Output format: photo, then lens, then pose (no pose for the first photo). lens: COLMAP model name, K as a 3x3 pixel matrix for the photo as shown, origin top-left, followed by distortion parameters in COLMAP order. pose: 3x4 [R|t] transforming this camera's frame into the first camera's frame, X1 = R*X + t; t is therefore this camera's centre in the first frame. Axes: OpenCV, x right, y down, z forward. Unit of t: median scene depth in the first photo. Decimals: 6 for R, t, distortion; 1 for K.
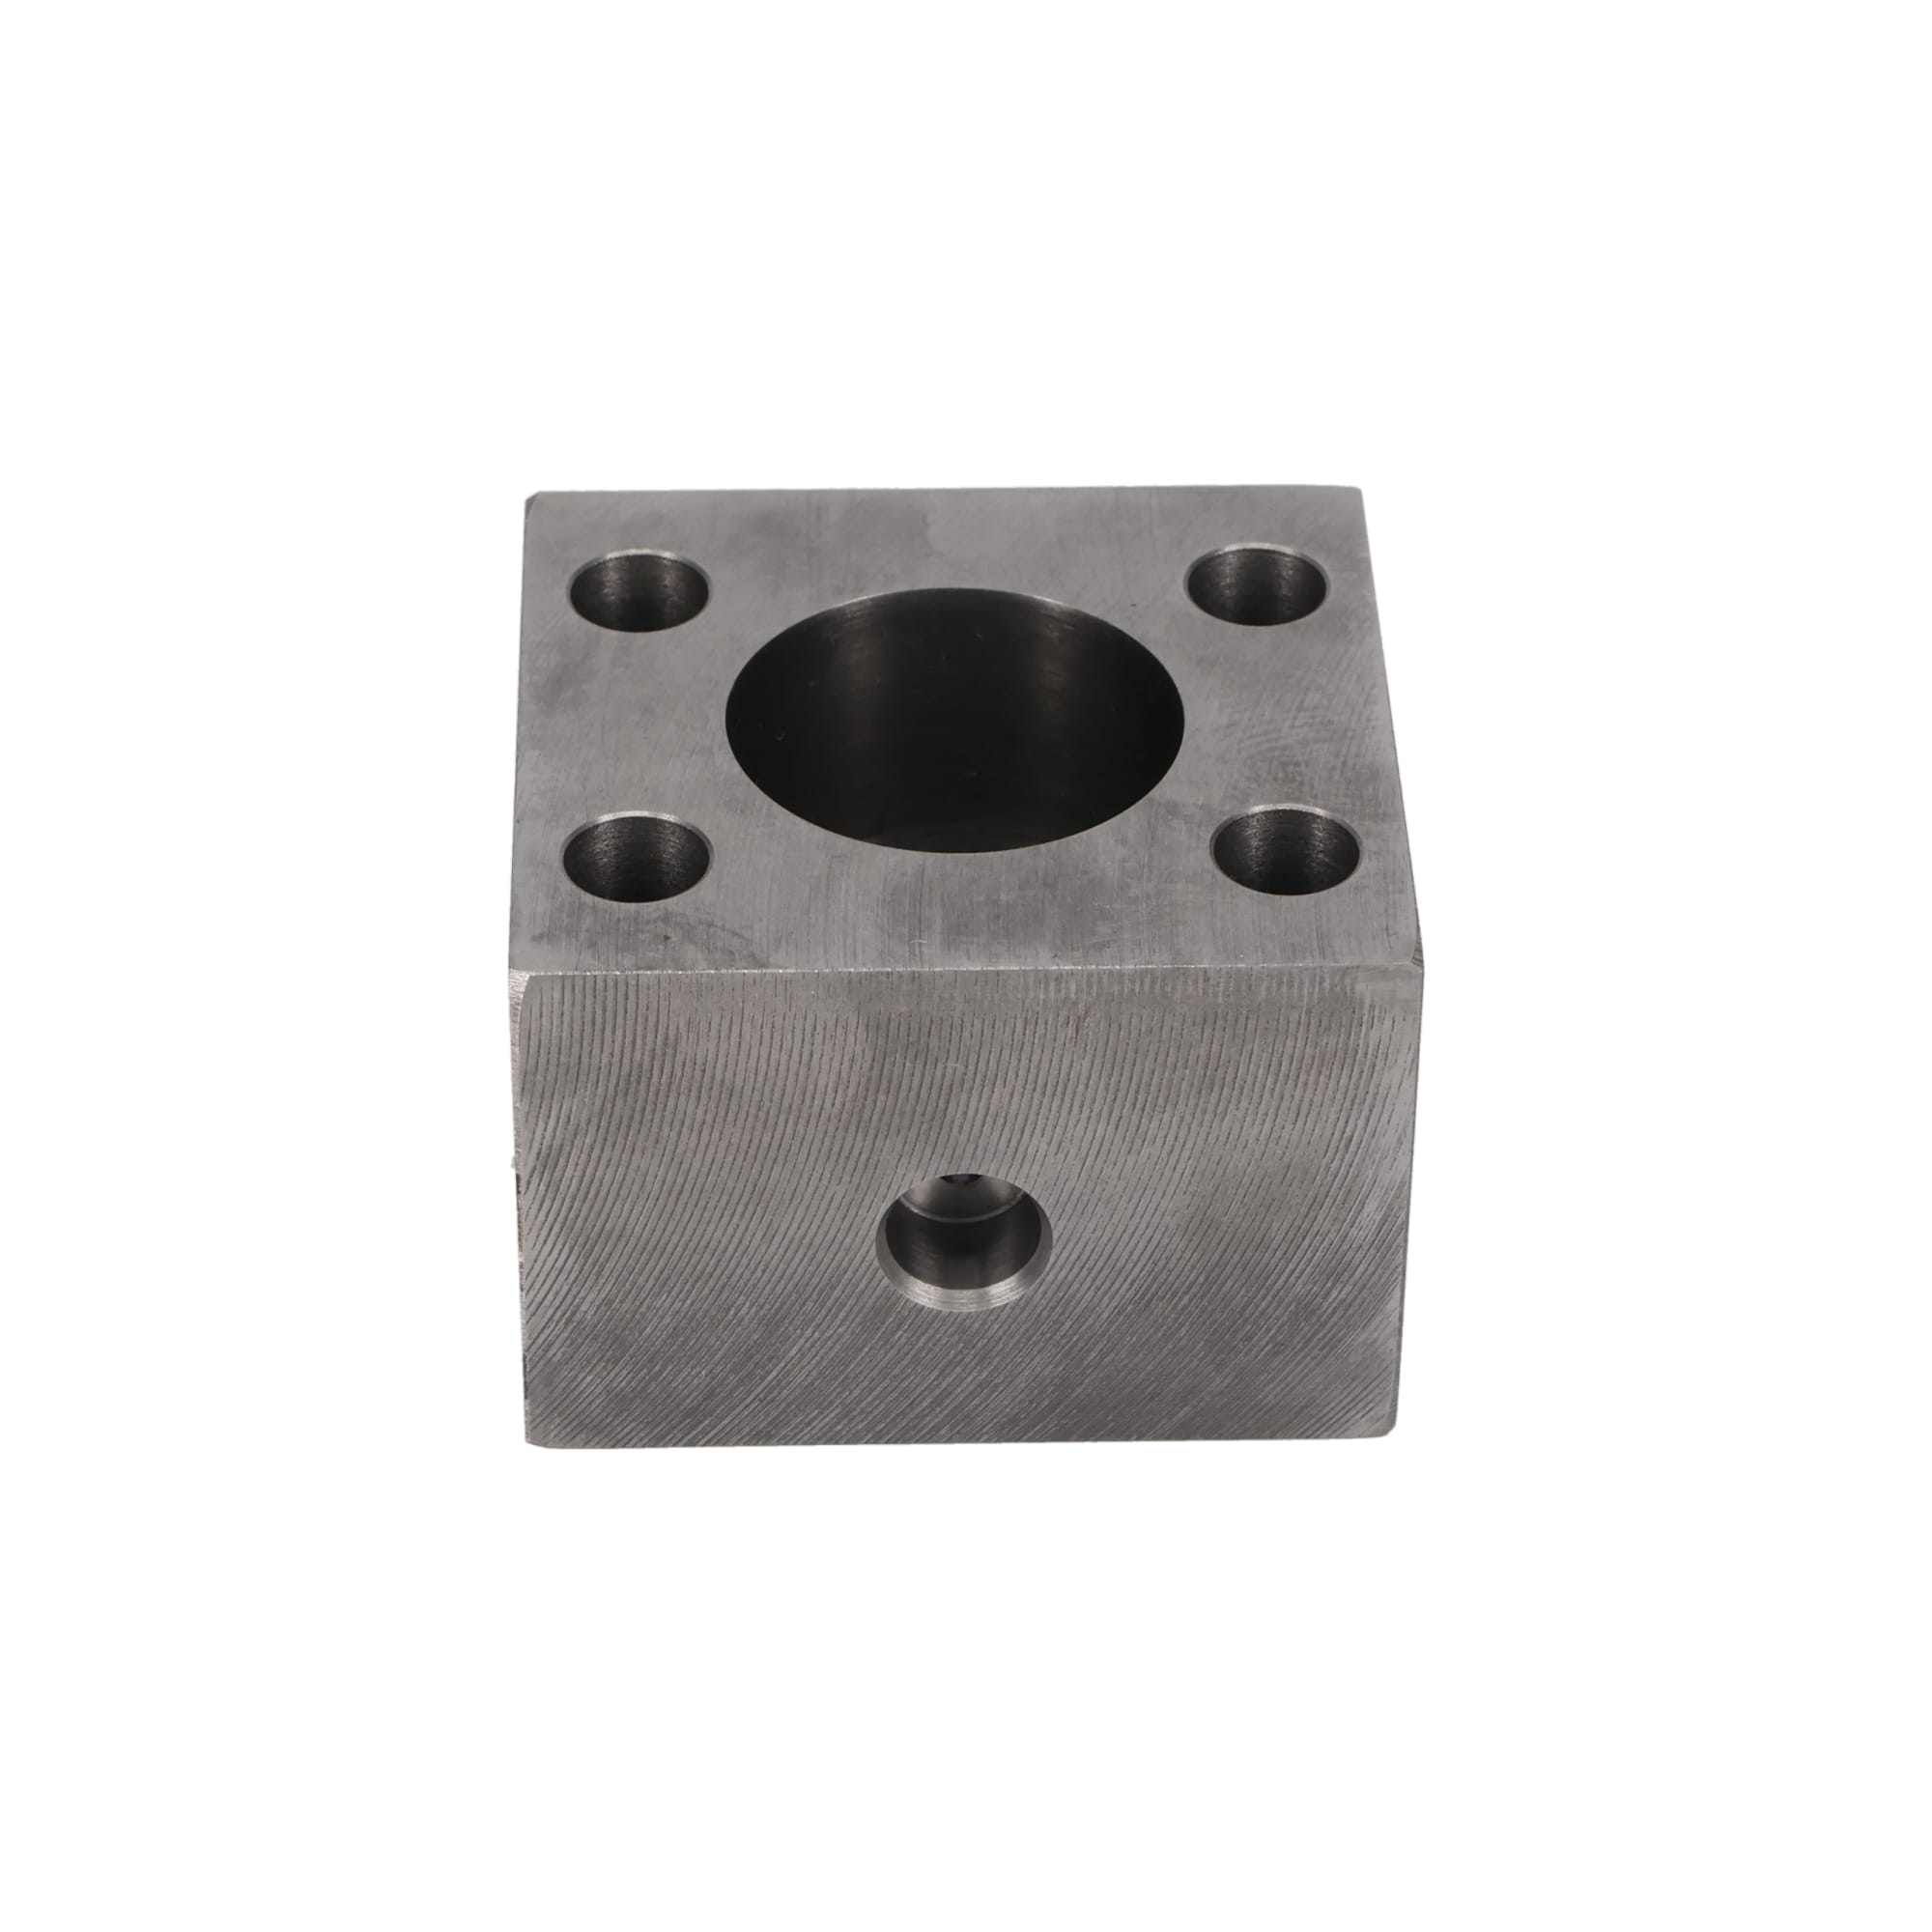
lens RADIAL K [[6802.0, 0, 946.2], [0, 6802.0, 974.8], [0, 0, 1]] dist [0.512500, 0.000000]
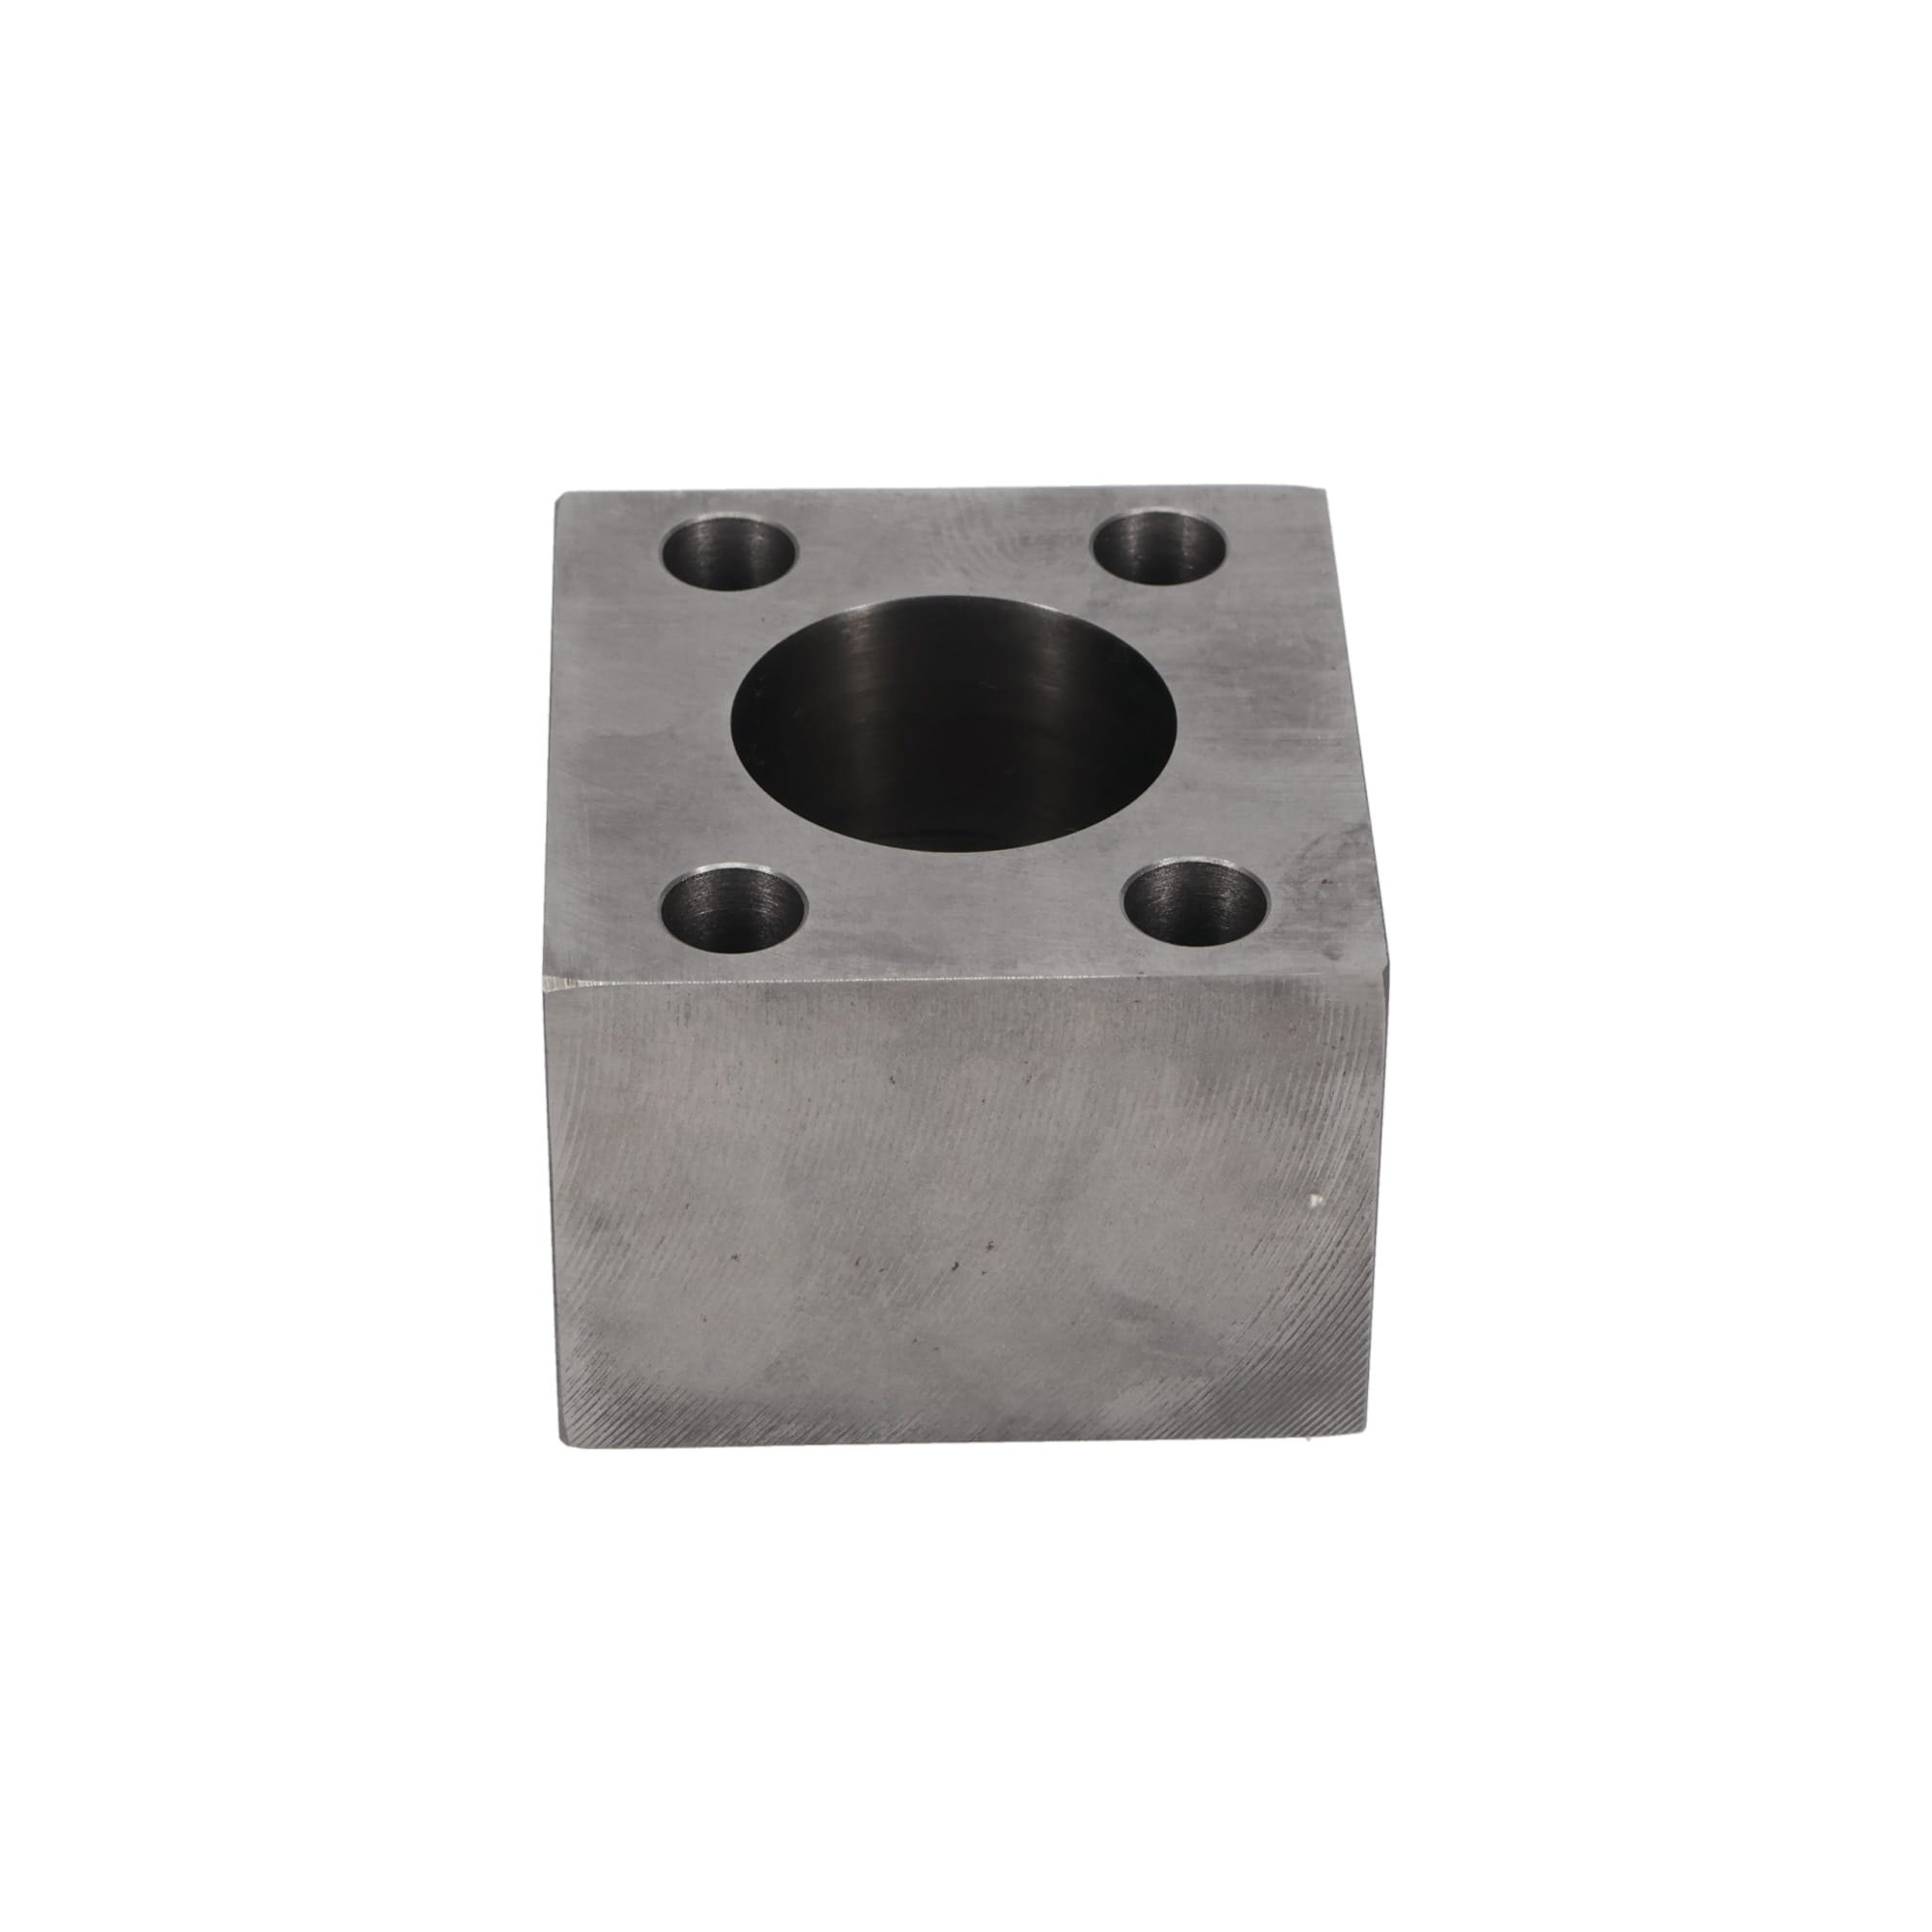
lens RADIAL K [[6802.0, 0, 952.5], [0, 6802.0, 948.5], [0, 0, 1]] dist [0.512500, 0.000000]
pose [[-0.005319, -0.607824, 0.794054, -0.853180], [0.601836, 0.632205, 0.487965, -0.528576], [-0.798602, 0.480486, 0.362448, 0.658111]]
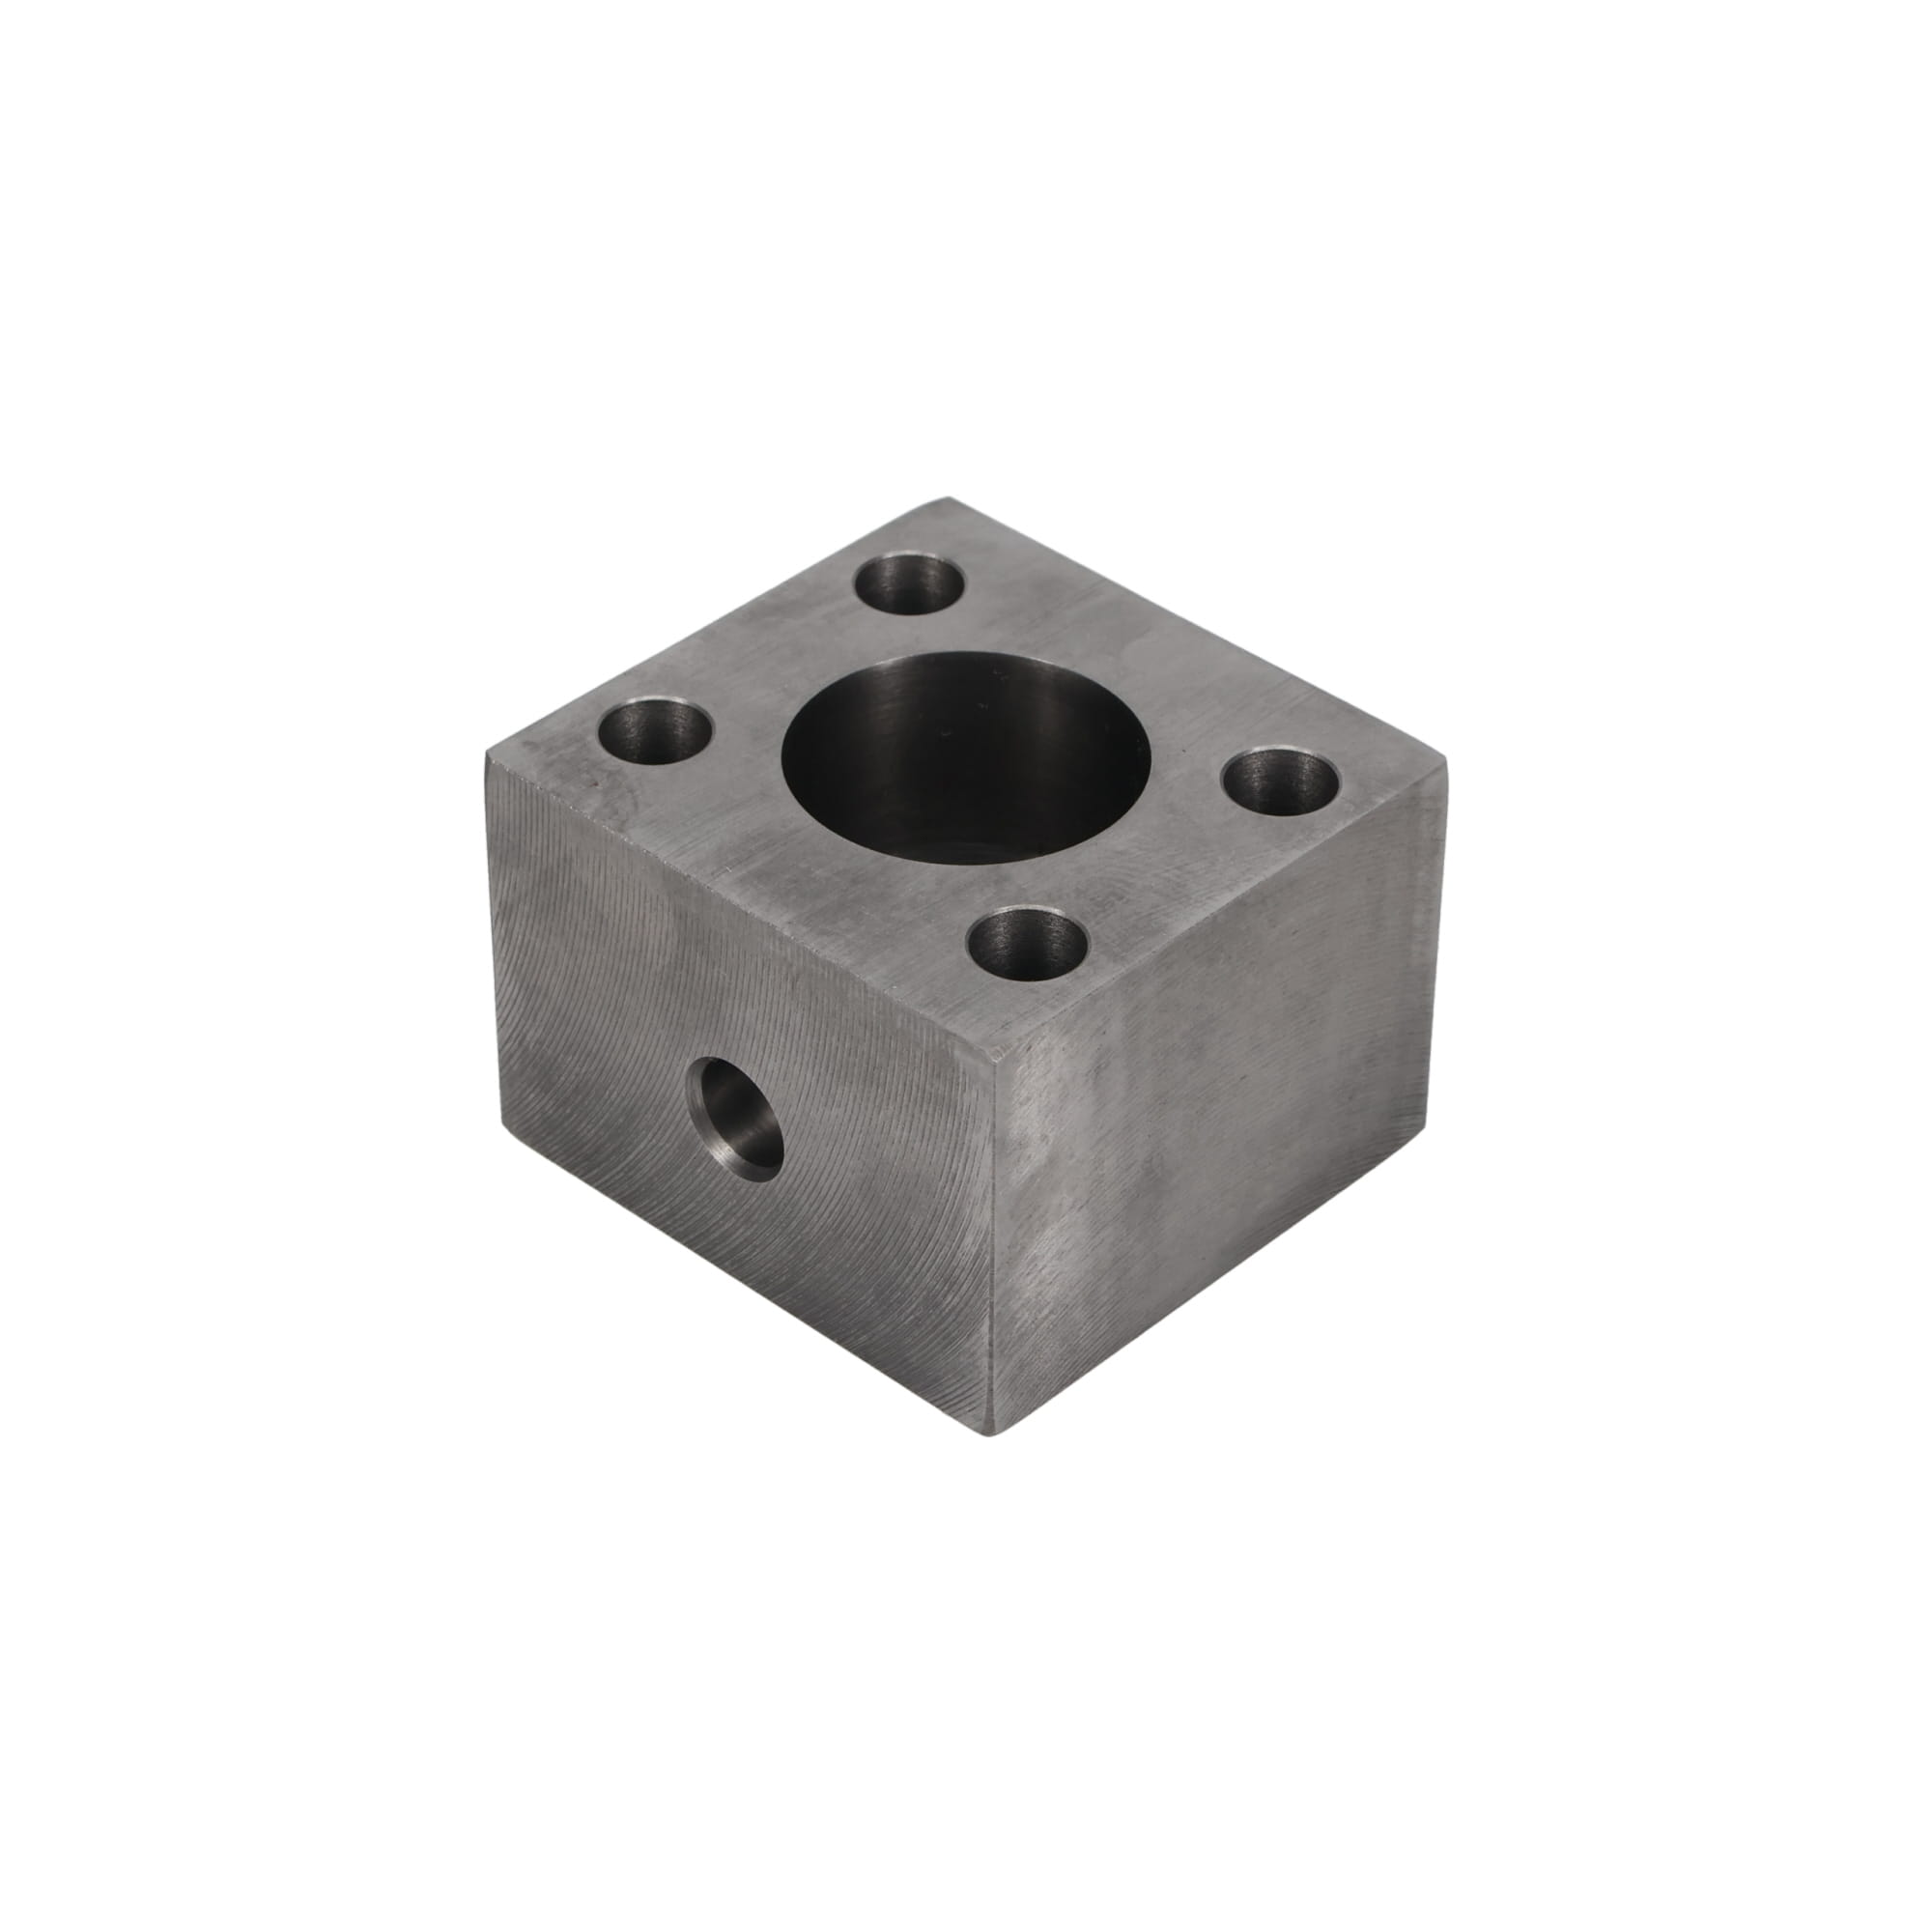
lens RADIAL K [[5575.0, 0, 961.5], [0, 5575.0, 969.8], [0, 0, 1]] dist [0.398314, 0.000000]
pose [[0.708388, 0.428383, -0.560958, 0.599827], [-0.430304, 0.892094, 0.137863, -0.145735], [0.559486, 0.143722, 0.816284, 0.179598]]
